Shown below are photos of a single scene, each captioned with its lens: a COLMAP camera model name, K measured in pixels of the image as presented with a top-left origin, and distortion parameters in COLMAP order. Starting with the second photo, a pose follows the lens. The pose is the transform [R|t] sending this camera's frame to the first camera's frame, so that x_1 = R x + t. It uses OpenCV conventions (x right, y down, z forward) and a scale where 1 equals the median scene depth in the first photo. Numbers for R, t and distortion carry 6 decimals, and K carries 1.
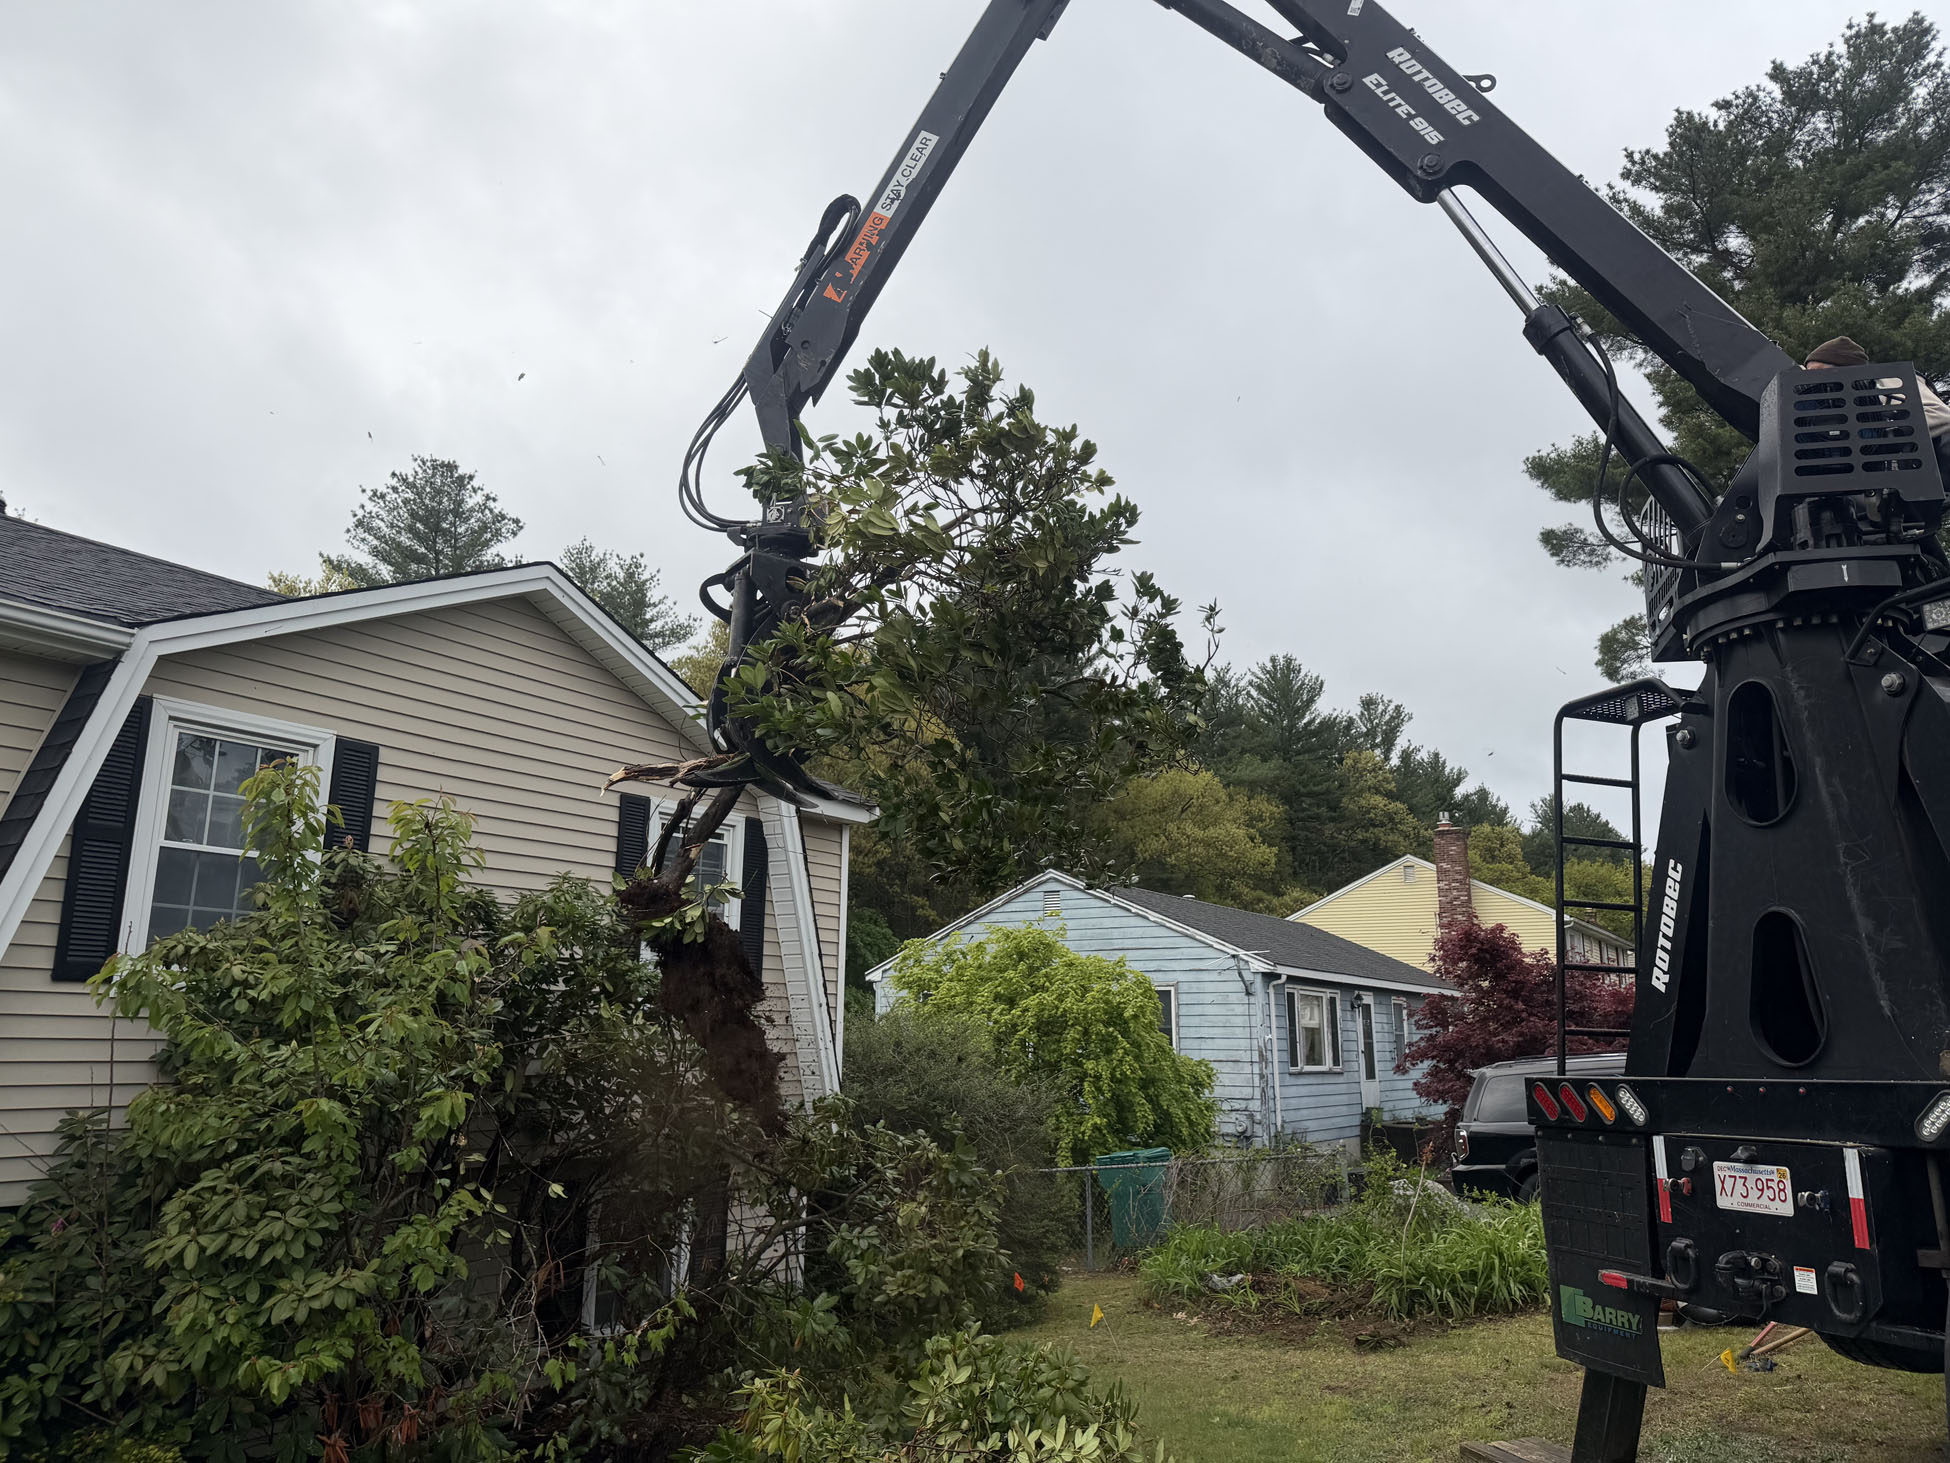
lens RADIAL K [[1360.4, 0, 978.5], [0, 1360.4, 719.5], [0, 0, 1]] dist [0.110759, -0.117551]
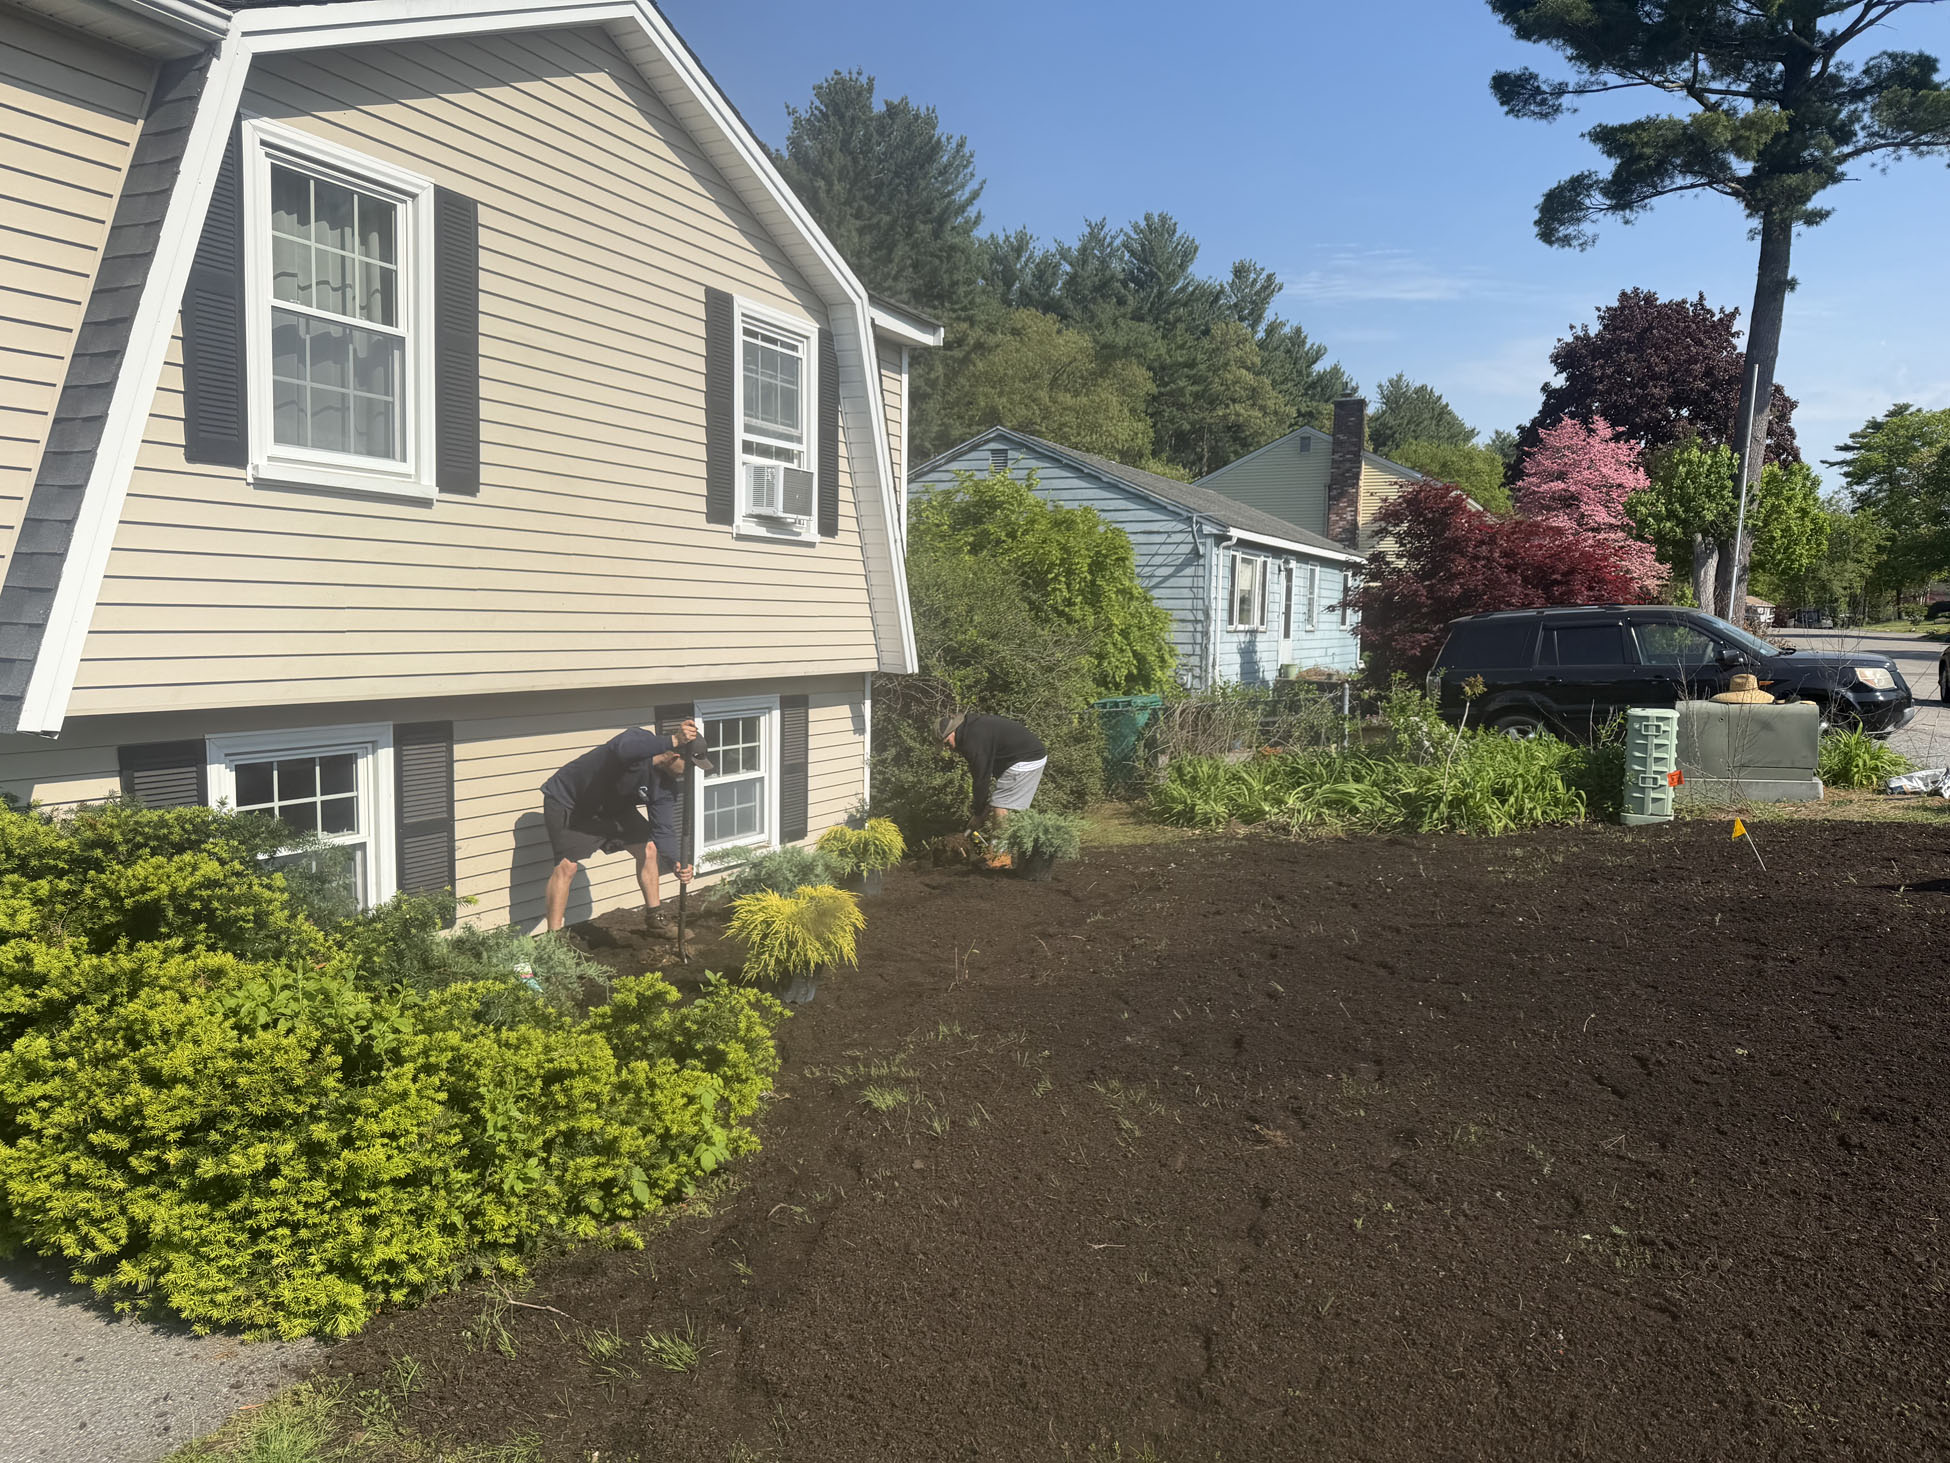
lens RADIAL K [[1375.6, 0, 966.9], [0, 1375.6, 728.6], [0, 0, 1]] dist [0.069498, -0.105397]
pose [[0.993157, 0.004235, 0.116710, -0.087658], [-0.039980, 0.951290, 0.305696, 0.019852], [-0.109730, -0.308270, 0.944949, 0.027132]]
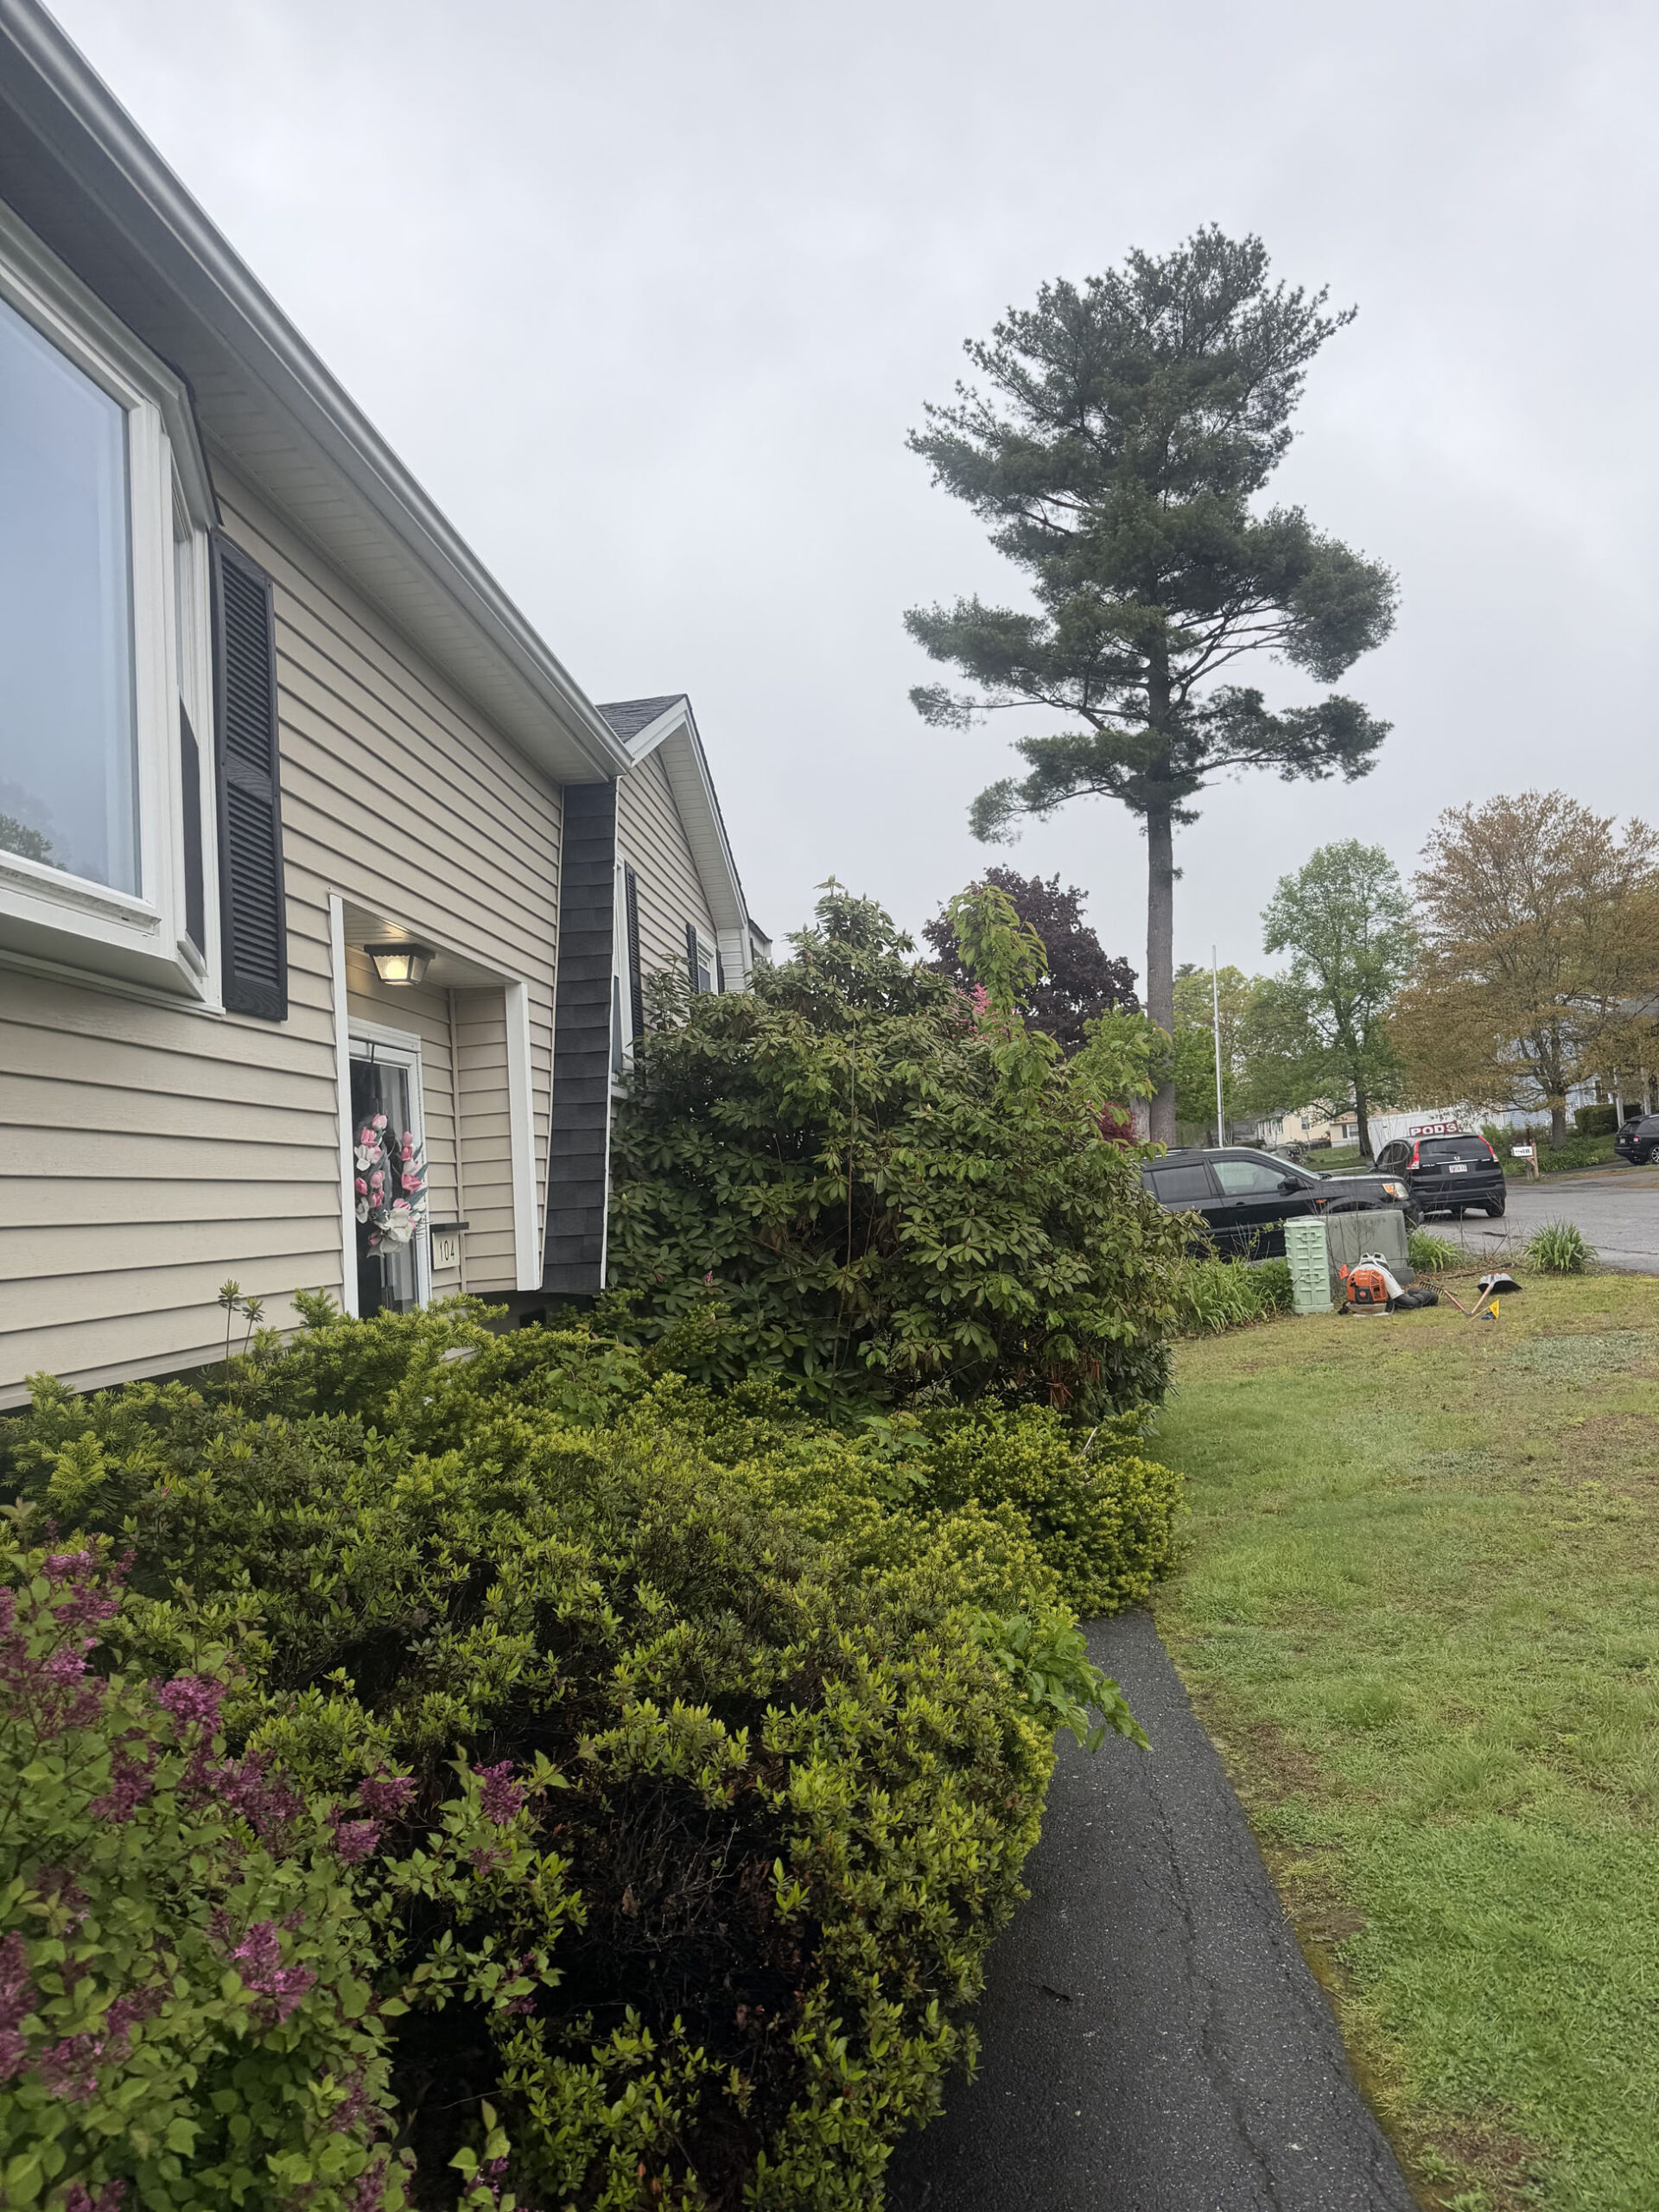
lens RADIAL K [[1529.5, 0, 820.9], [0, 1529.5, 1177.4], [0, 0, 1]] dist [0.004033, -0.049779]
pose [[0.889093, -0.058517, 0.453970, -0.304749], [-0.033756, 0.980711, 0.192526, 0.007289], [-0.456480, -0.186498, 0.869968, -0.034202]]
